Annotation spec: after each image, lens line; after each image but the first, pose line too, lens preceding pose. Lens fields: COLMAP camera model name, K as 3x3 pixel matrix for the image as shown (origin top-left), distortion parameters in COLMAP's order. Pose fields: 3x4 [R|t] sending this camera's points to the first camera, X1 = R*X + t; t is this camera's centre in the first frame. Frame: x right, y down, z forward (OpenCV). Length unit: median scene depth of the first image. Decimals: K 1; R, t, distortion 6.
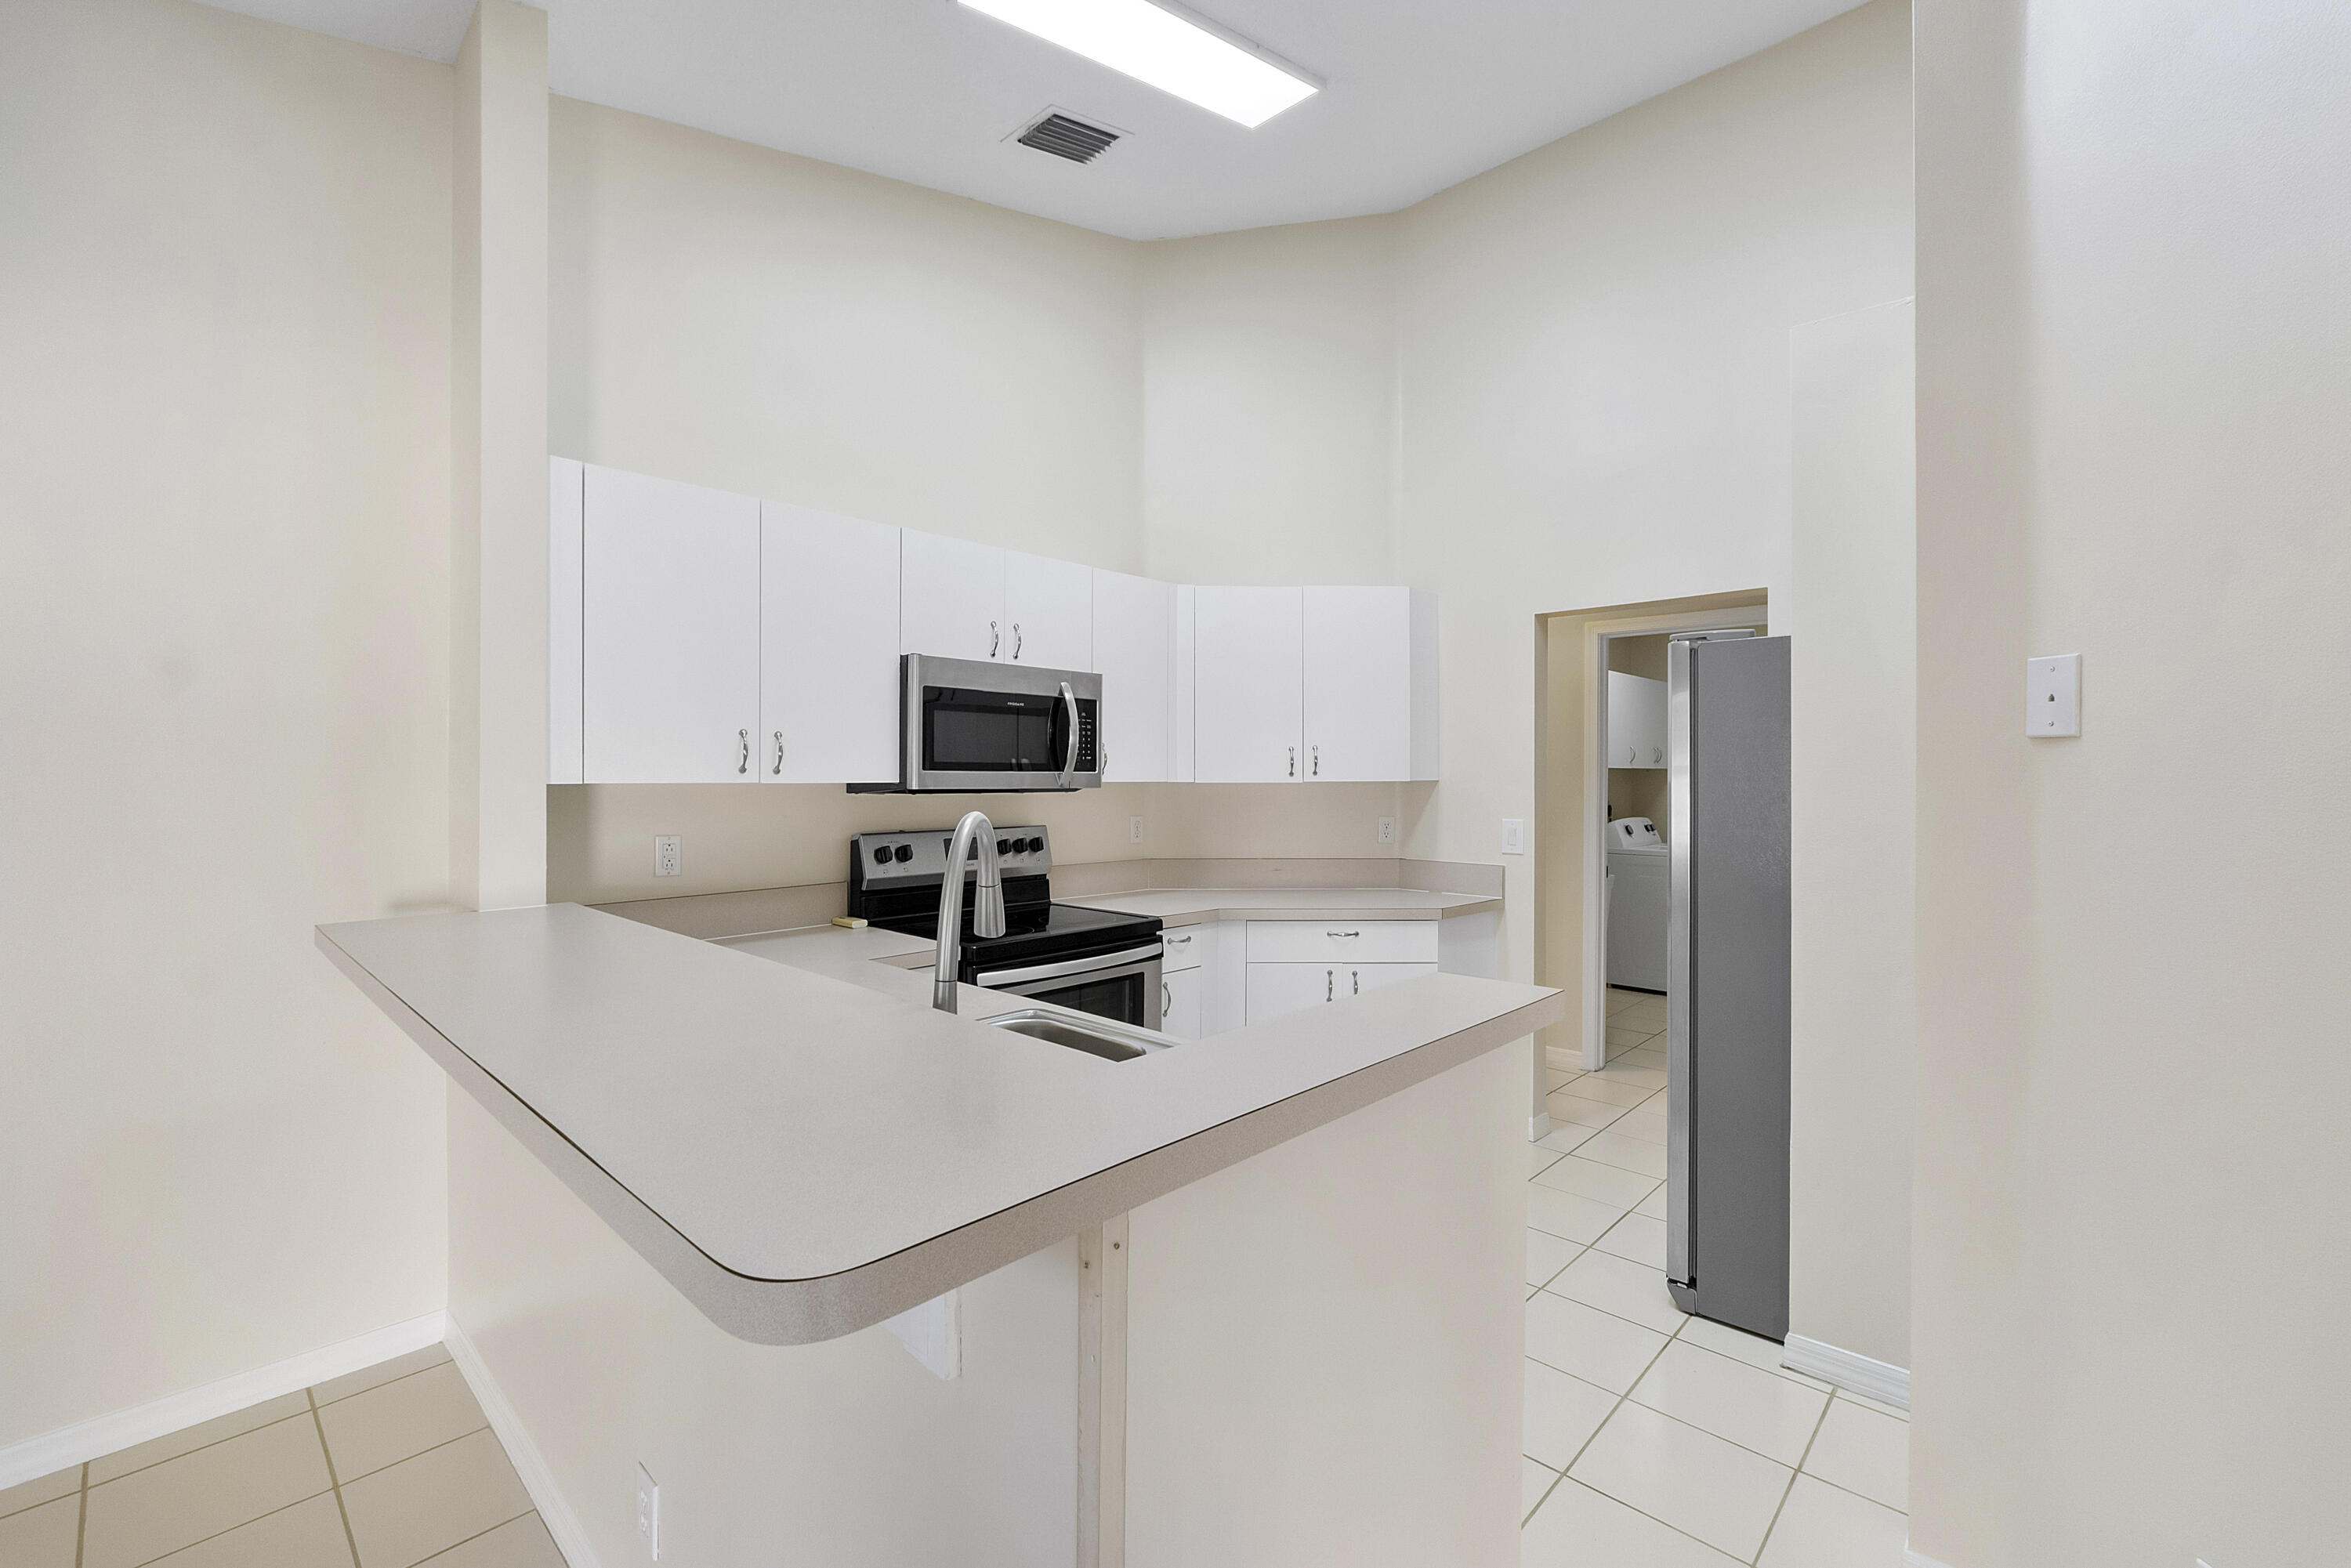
lens RADIAL K [[1001.8, 0, 1183.6], [0, 1001.8, 772.9], [0, 0, 1]] dist [-0.008887, -0.000469]
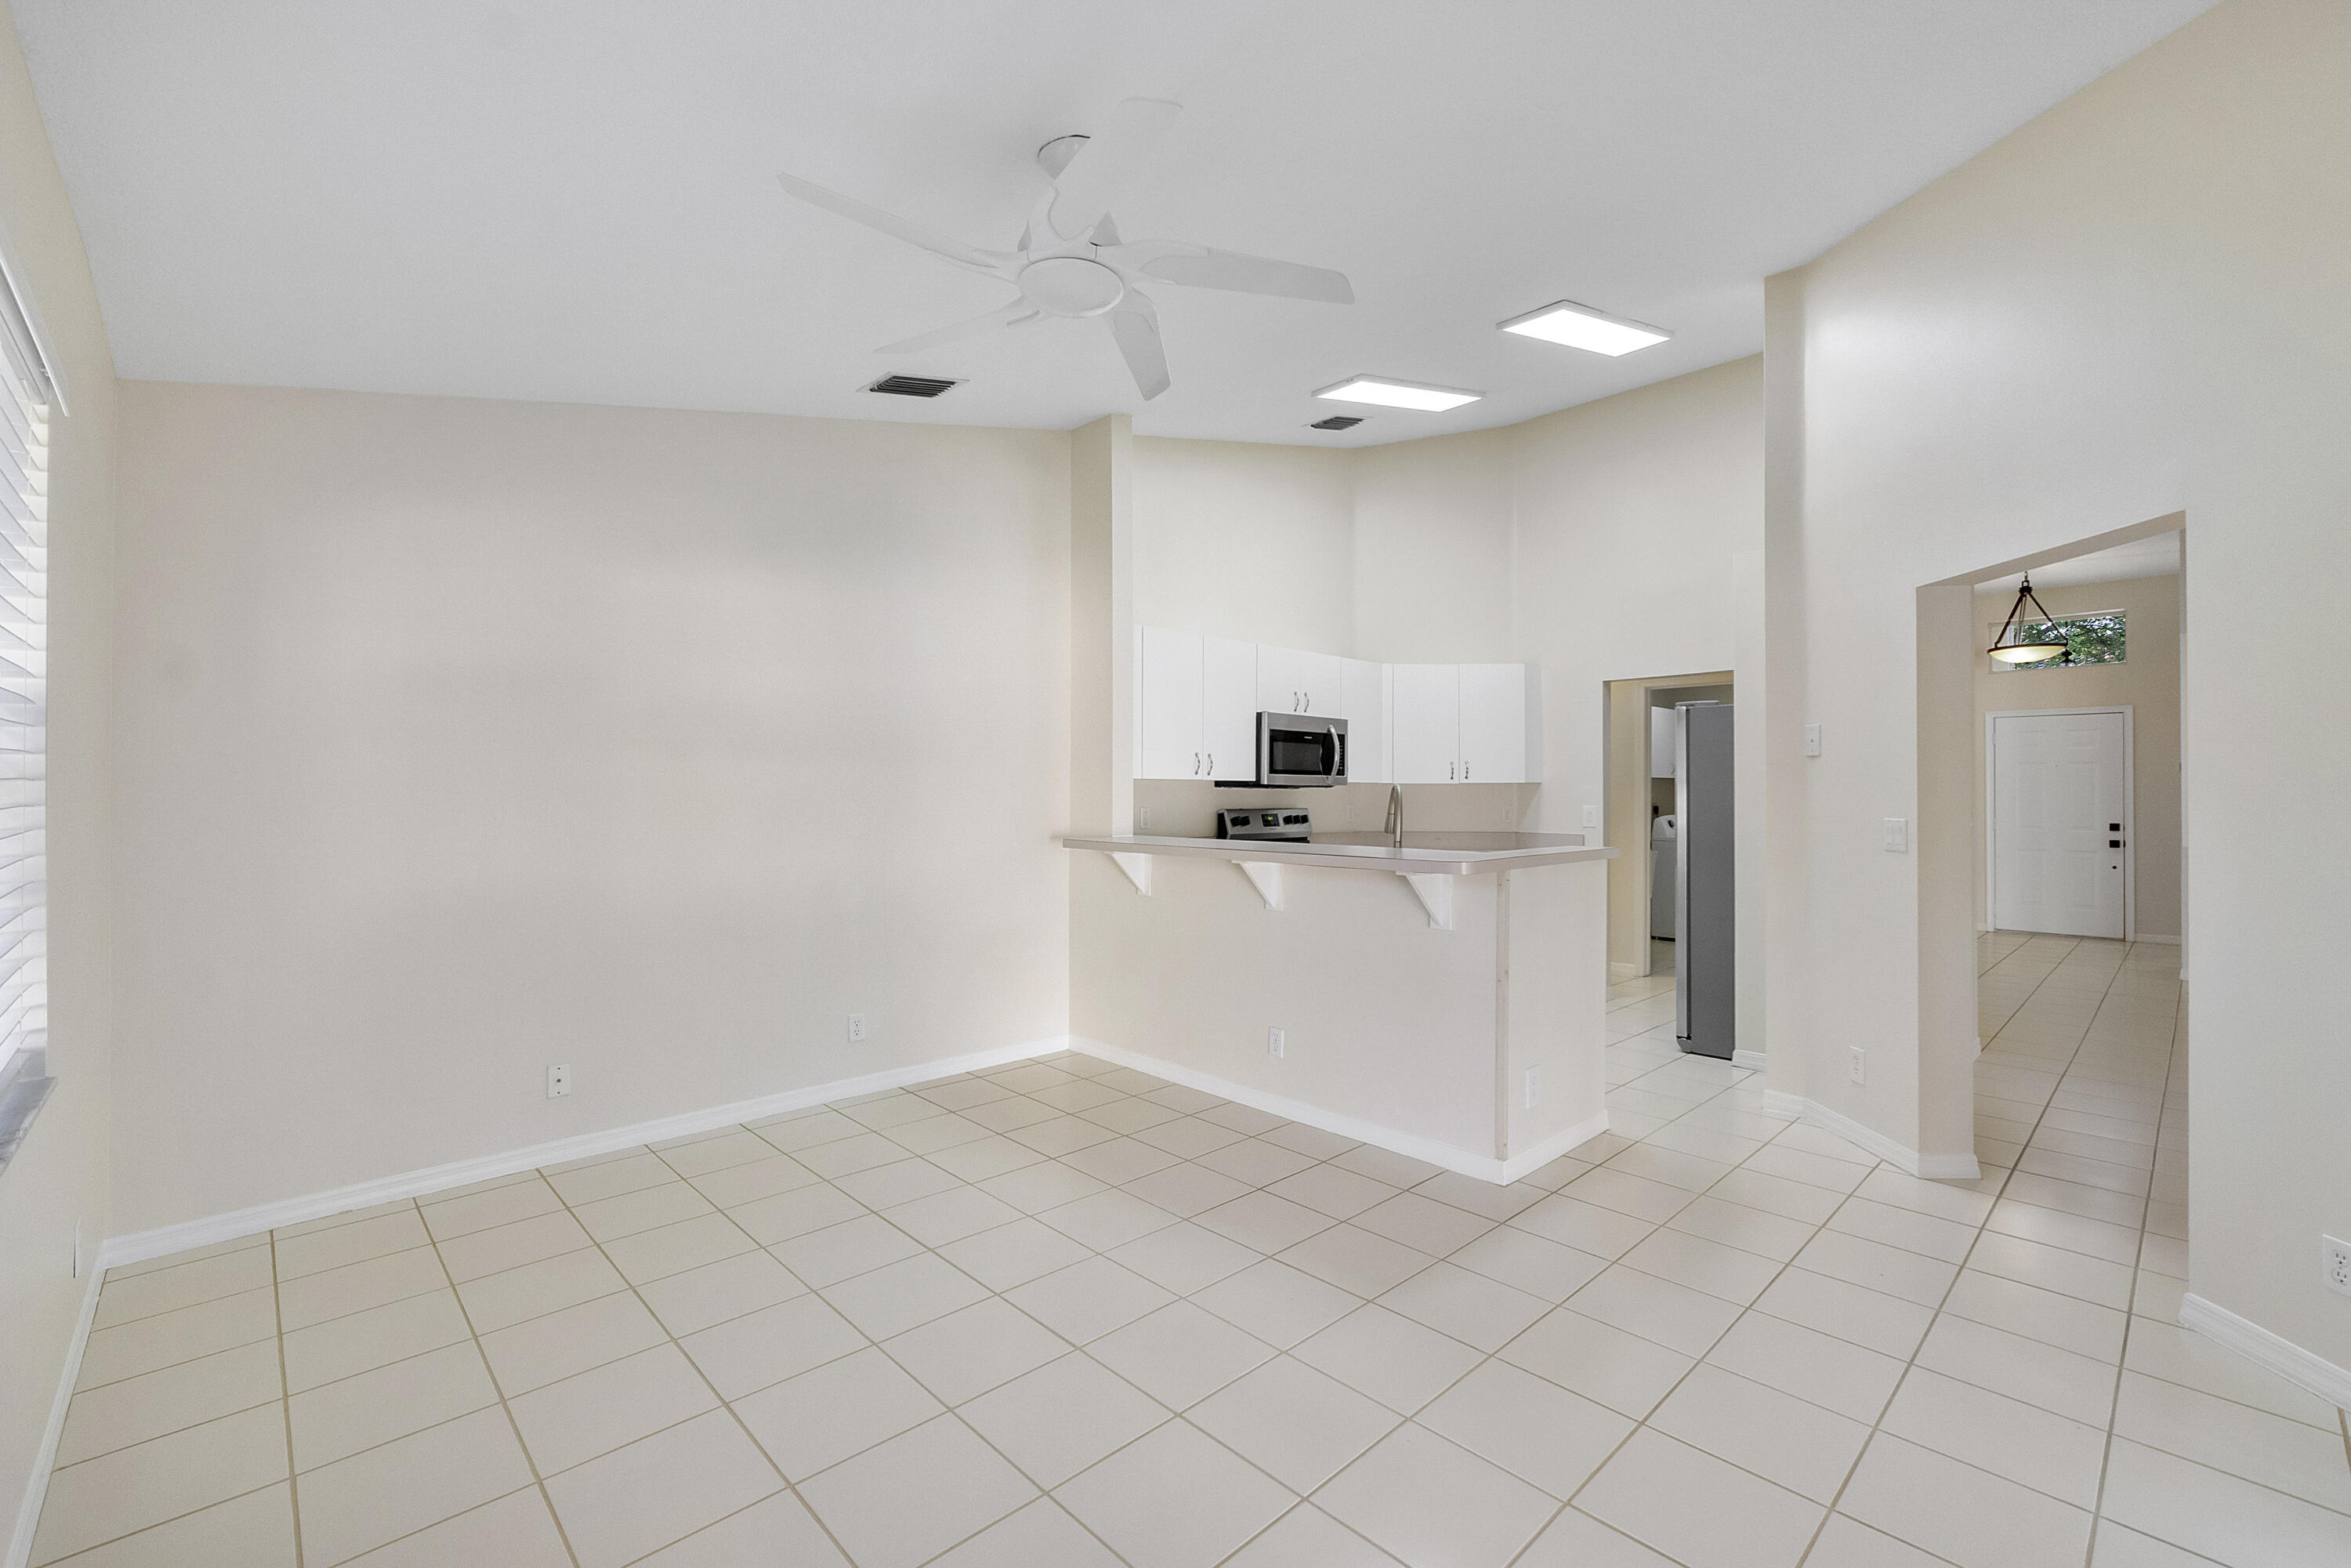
lens RADIAL K [[1001.8, 0, 1180.8], [0, 1001.8, 789.8], [0, 0, 1]] dist [-0.008887, -0.000469]
pose [[0.998833, -0.000540, -0.048287, -0.289873], [0.000477, 0.999999, -0.001318, 0.024890], [0.048288, 0.001294, 0.998833, -0.746607]]
